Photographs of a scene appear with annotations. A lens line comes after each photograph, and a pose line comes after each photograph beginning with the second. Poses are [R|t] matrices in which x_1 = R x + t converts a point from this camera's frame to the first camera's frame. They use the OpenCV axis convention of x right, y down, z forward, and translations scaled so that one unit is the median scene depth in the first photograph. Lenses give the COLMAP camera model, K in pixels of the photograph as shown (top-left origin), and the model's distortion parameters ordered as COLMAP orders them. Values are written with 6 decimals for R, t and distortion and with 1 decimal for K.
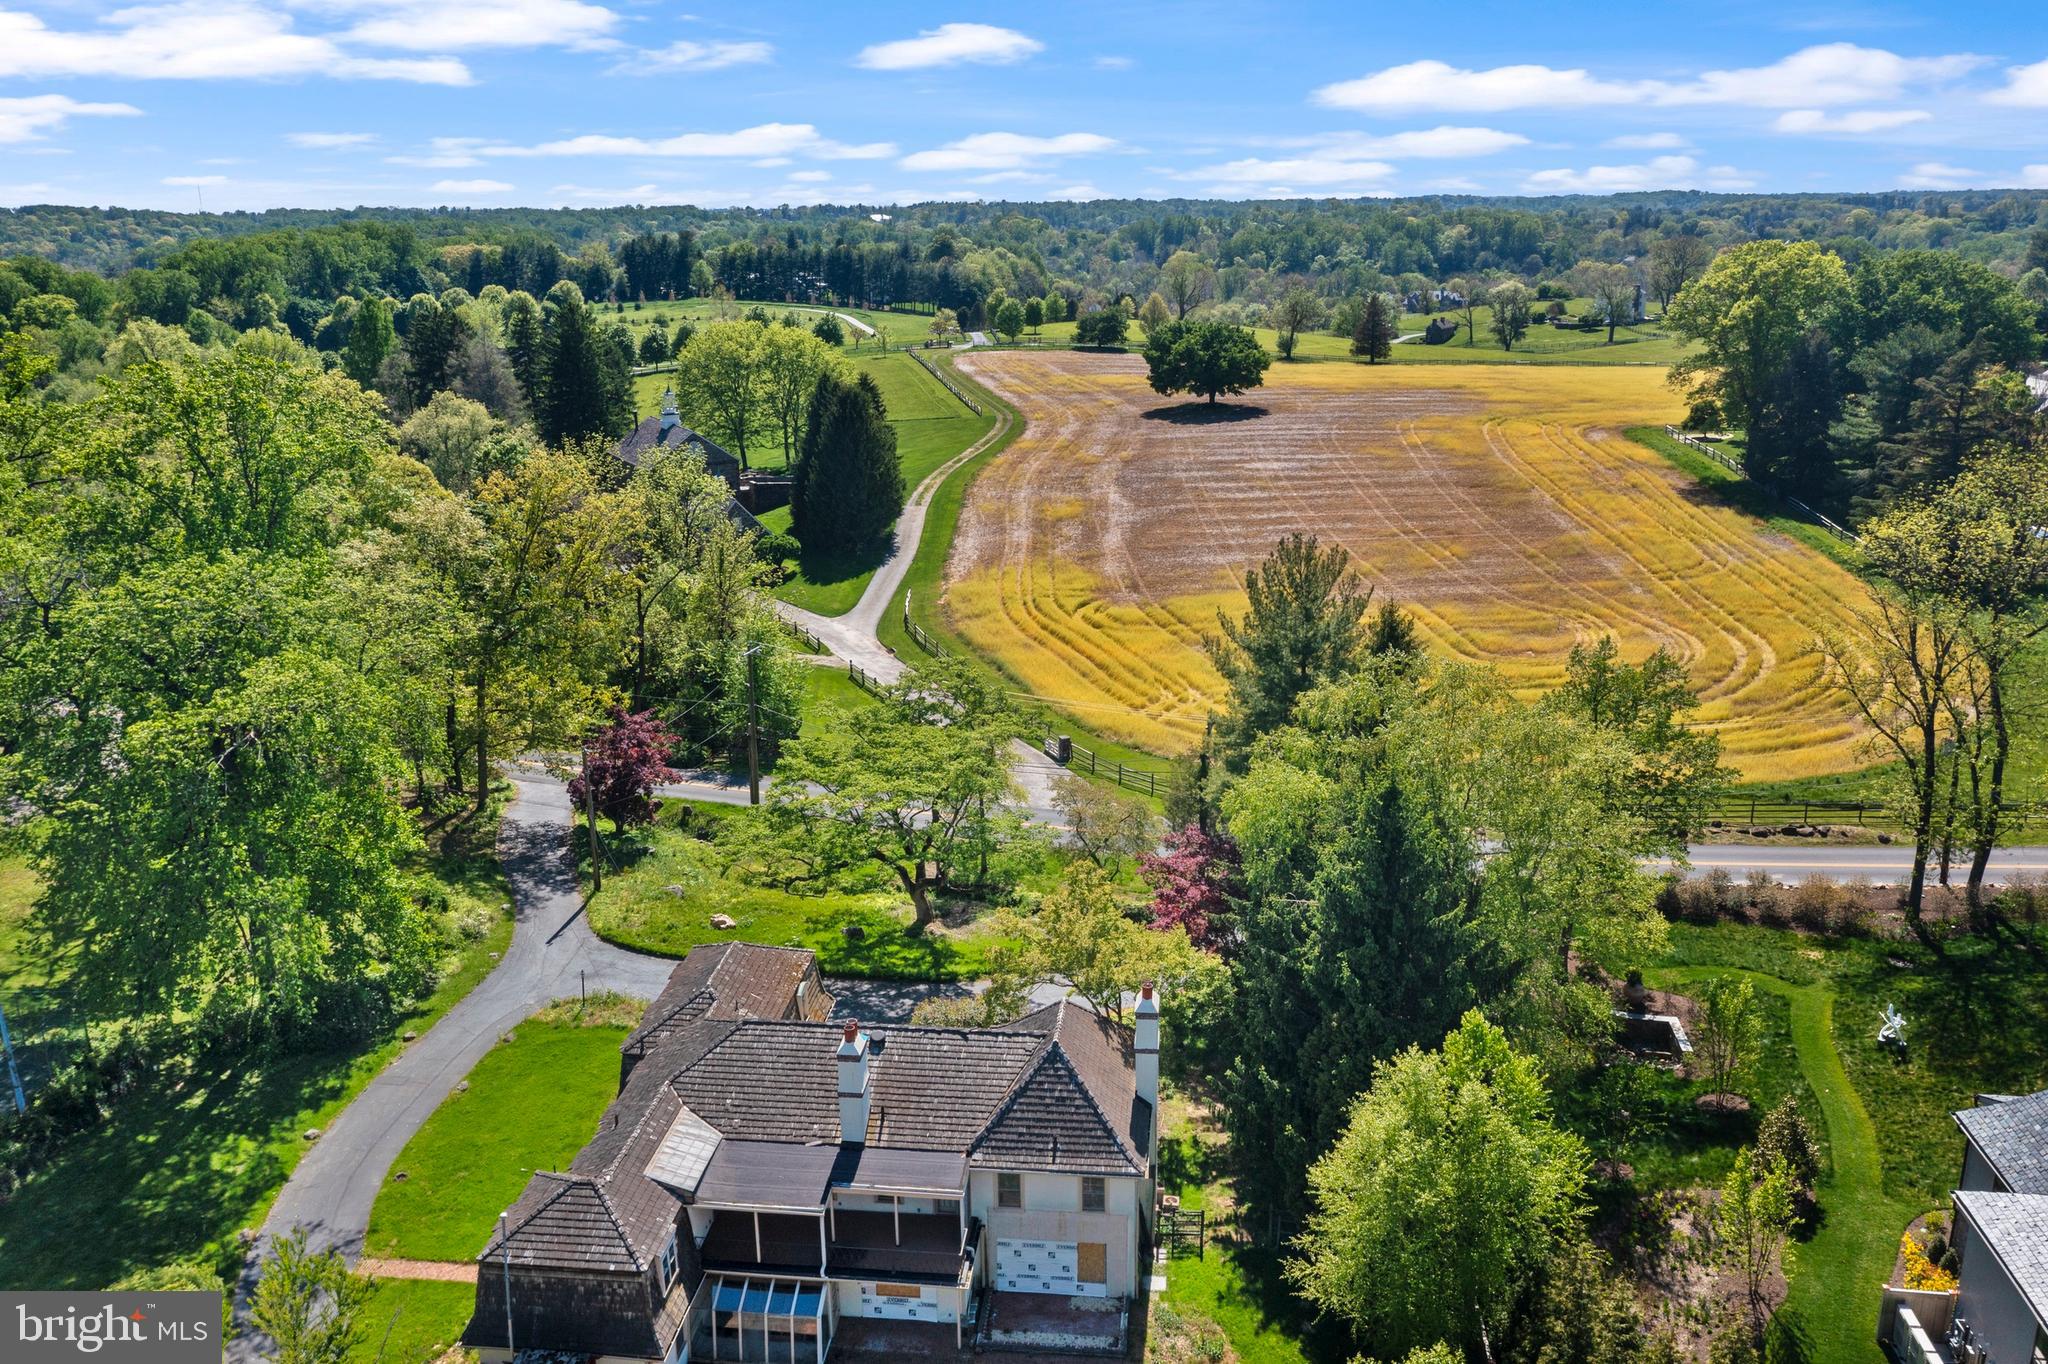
lens RADIAL K [[1607.8, 0, 1024.7], [0, 1607.8, 665.2], [0, 0, 1]] dist [-0.009155, 0.000191]
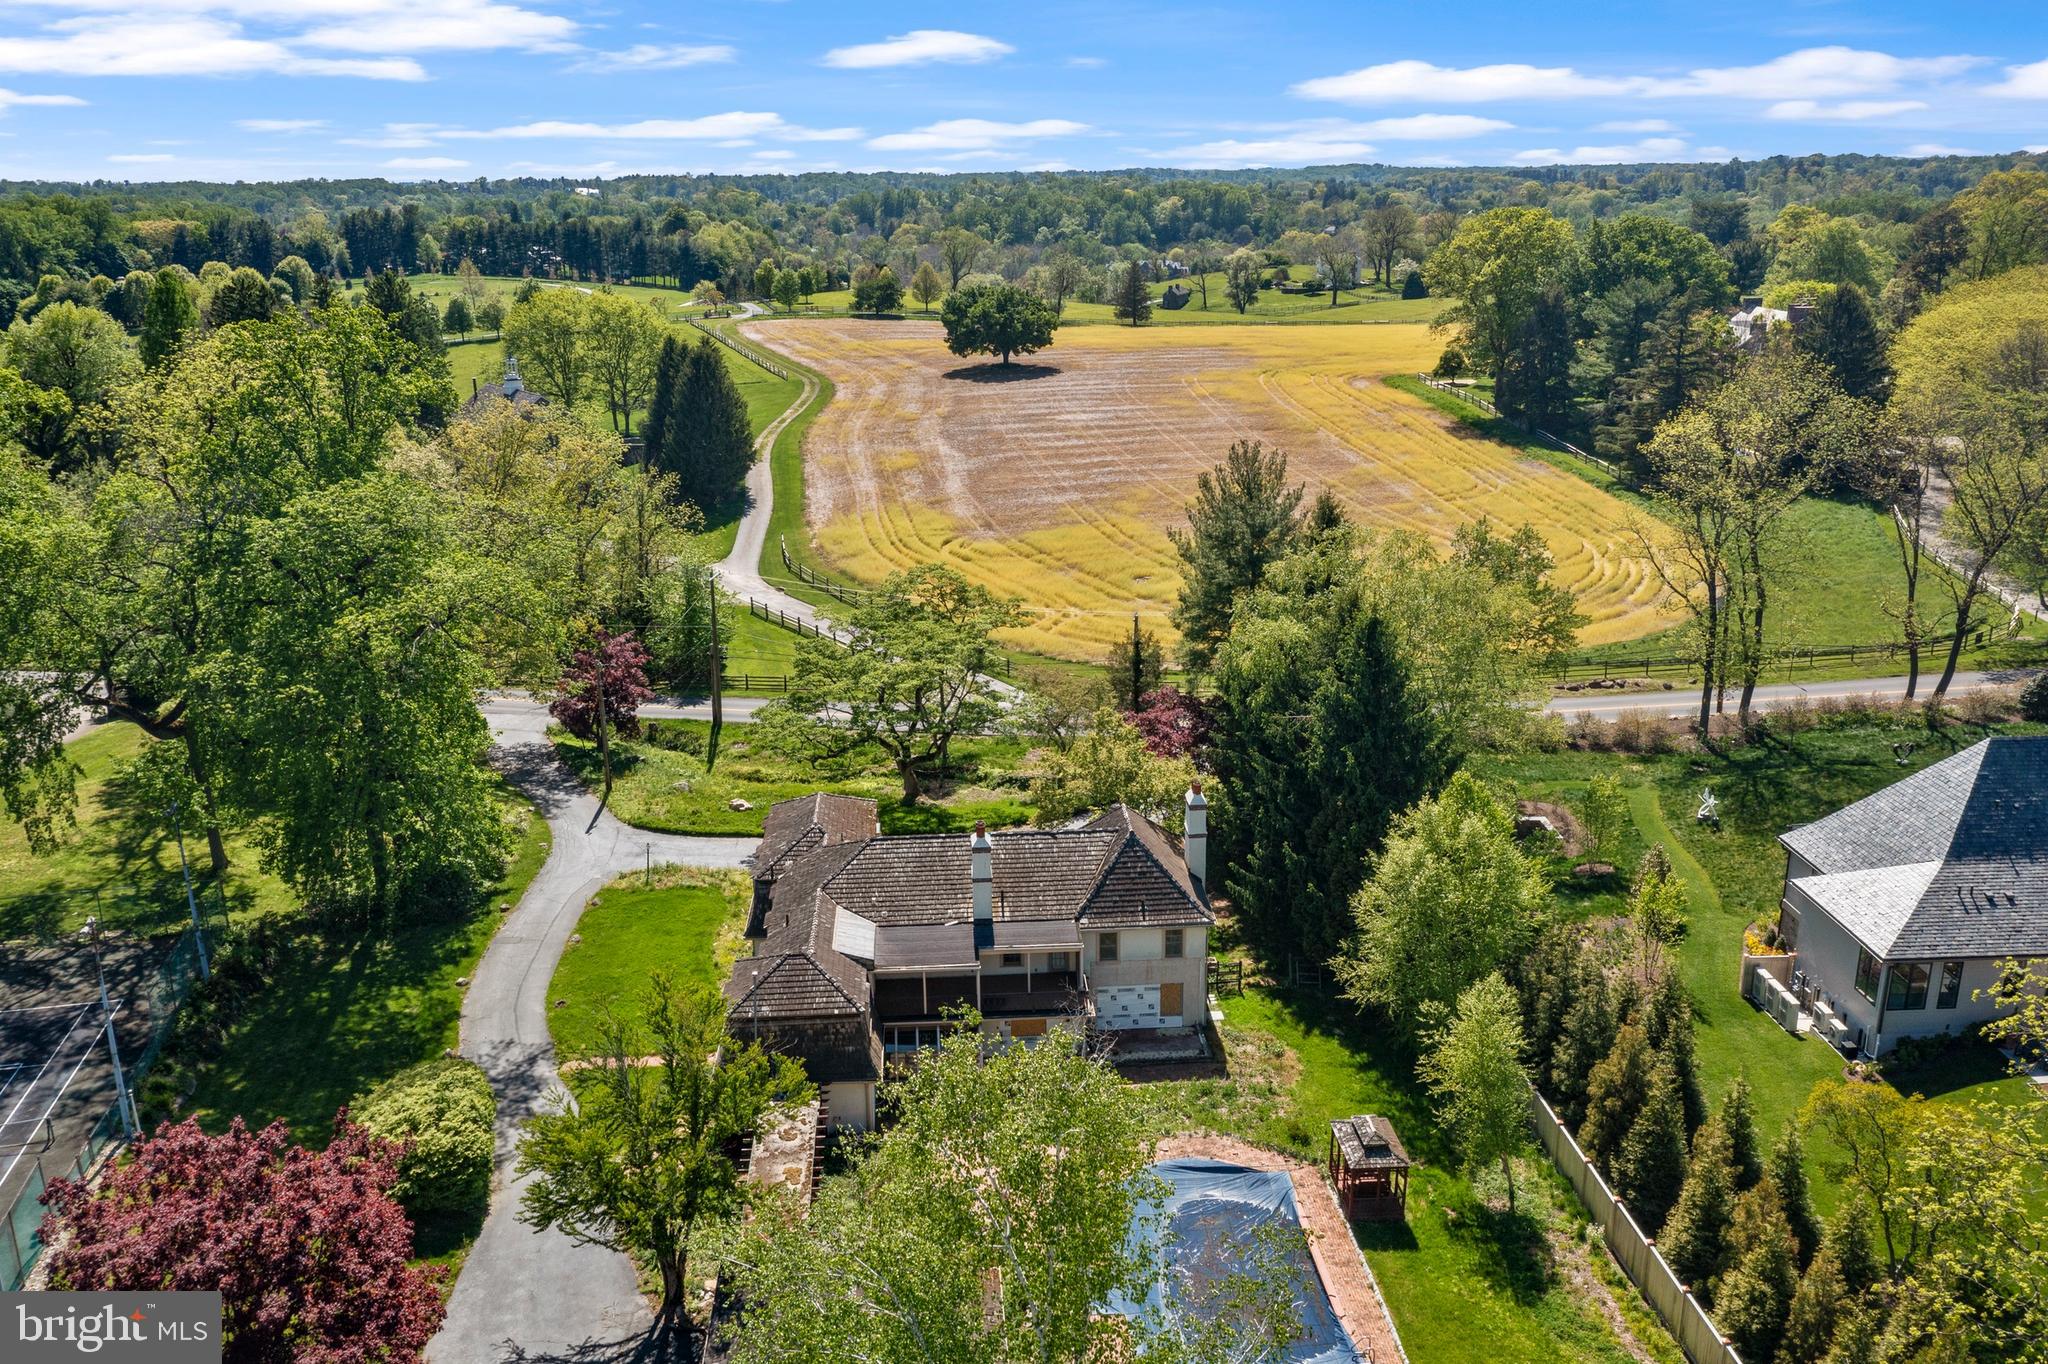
lens RADIAL K [[1607.8, 0, 1024.7], [0, 1607.8, 665.2], [0, 0, 1]] dist [-0.009155, 0.000191]
pose [[0.984639, -0.050394, 0.167170, -0.090454], [0.047821, 0.998668, 0.019384, 0.024974], [-0.167924, -0.011092, 0.985738, -0.079096]]
